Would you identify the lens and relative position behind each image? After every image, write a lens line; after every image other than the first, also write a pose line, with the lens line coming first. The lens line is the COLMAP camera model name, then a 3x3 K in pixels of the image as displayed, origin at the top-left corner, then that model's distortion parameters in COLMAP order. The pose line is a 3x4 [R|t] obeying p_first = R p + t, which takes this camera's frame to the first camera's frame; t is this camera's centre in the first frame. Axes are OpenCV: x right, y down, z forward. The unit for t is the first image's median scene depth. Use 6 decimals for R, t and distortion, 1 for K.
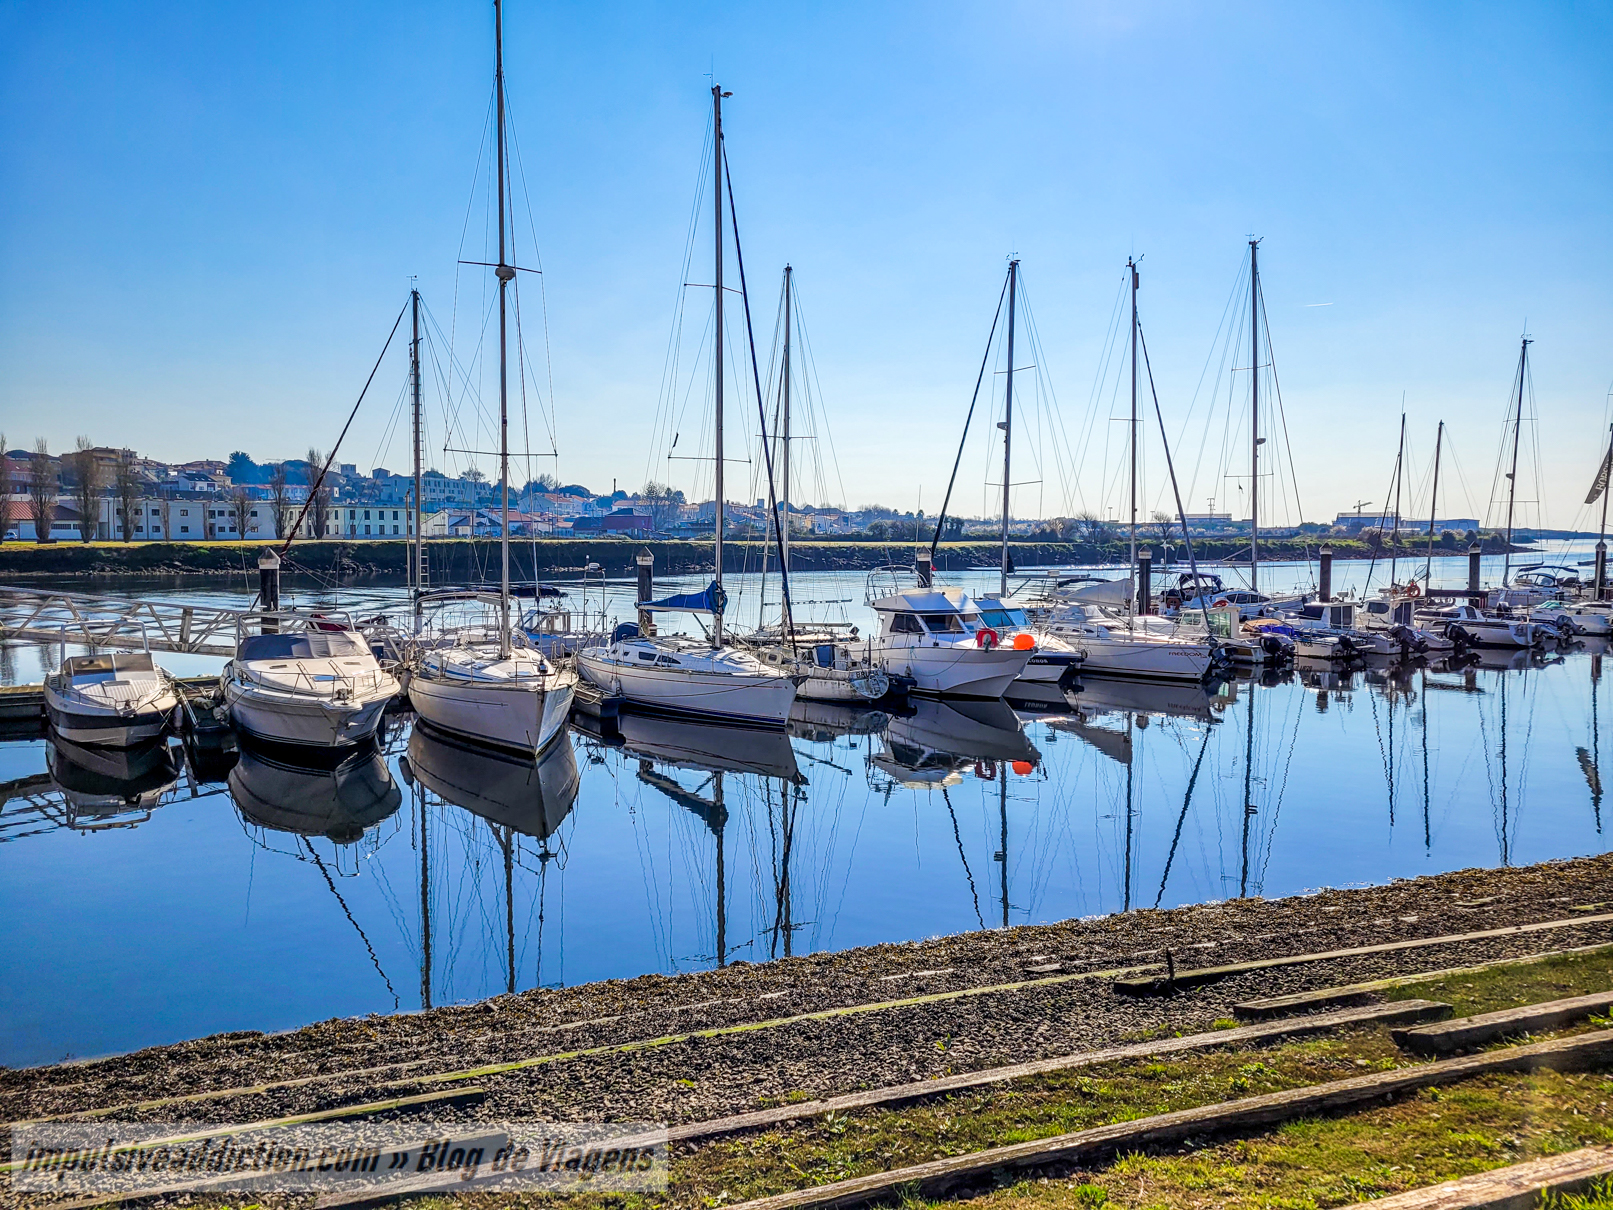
lens RADIAL K [[1229.9, 0, 806.5], [0, 1229.9, 605.0], [0, 0, 1]] dist [0.087298, -0.000624]
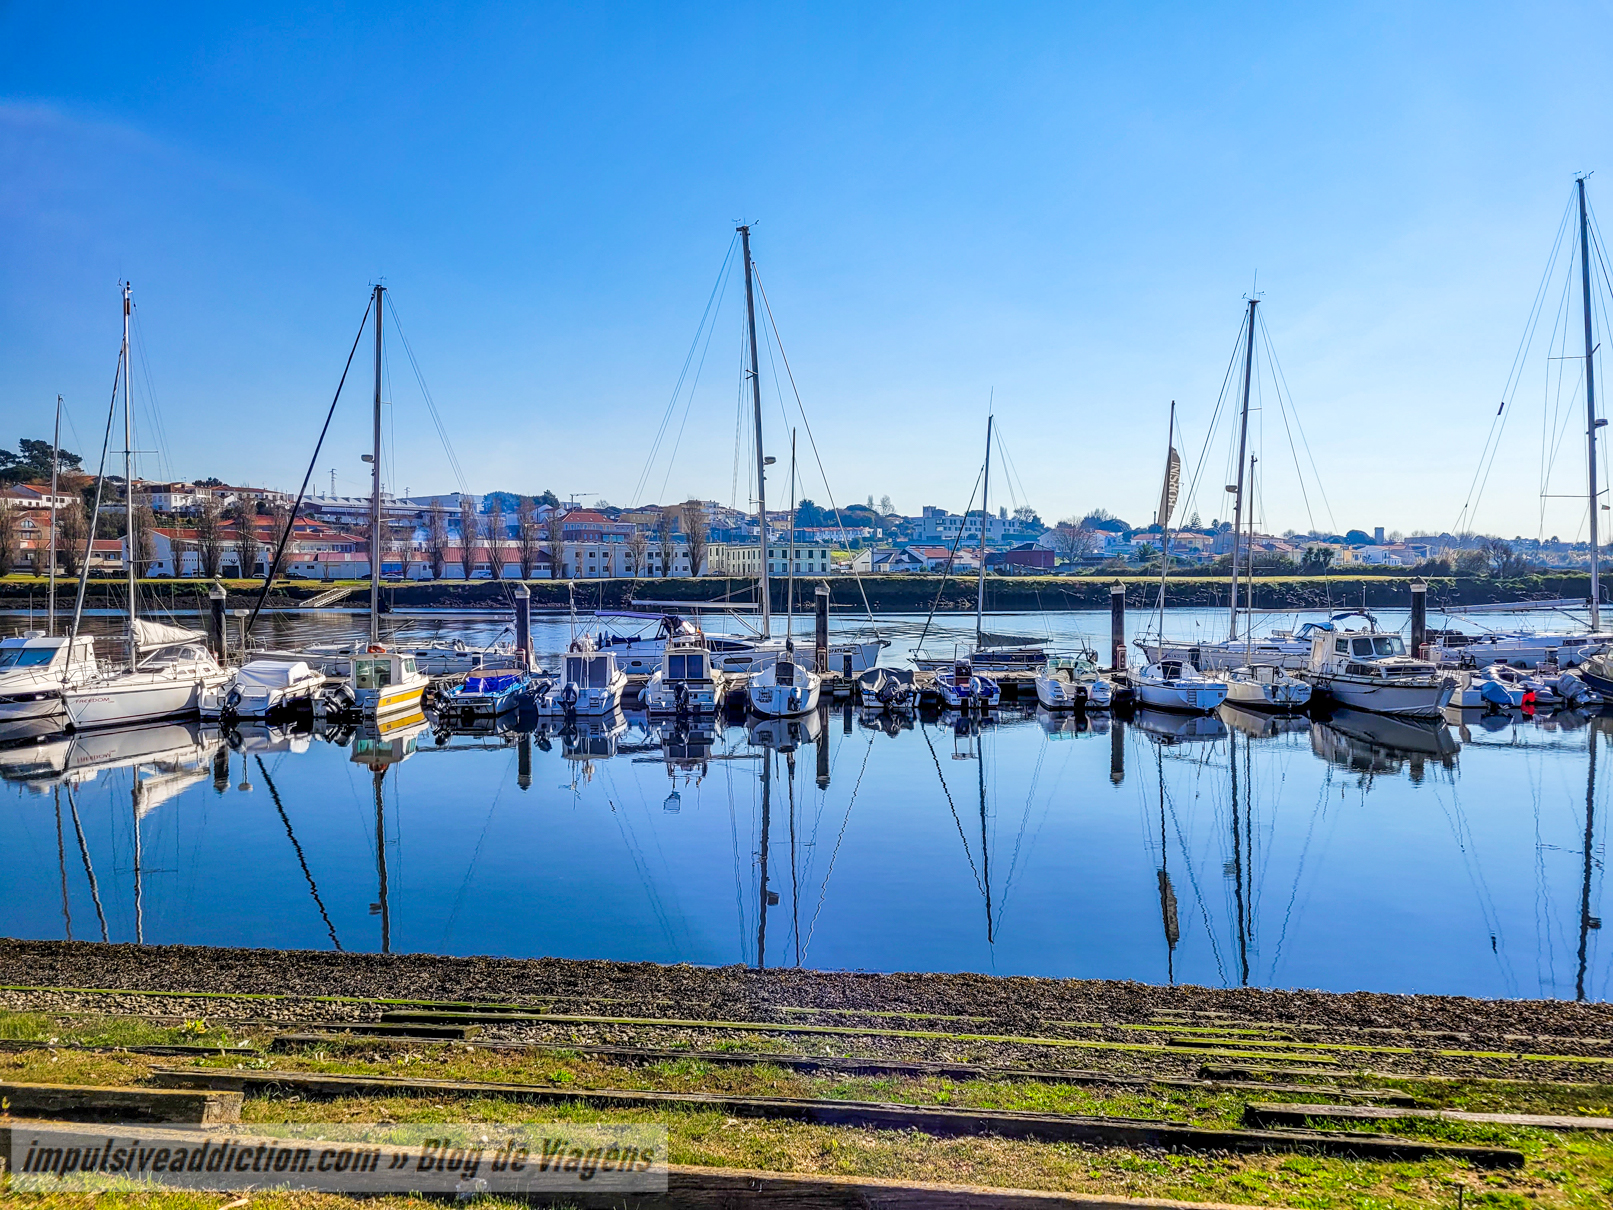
lens RADIAL K [[1223.4, 0, 806.5], [0, 1223.4, 605.0], [0, 0, 1]] dist [0.077320, -0.063409]
pose [[0.864354, 0.009073, -0.502802, 0.235590], [-0.023282, 0.999487, -0.021989, -0.004737], [0.502344, 0.030713, 0.864122, 0.088373]]
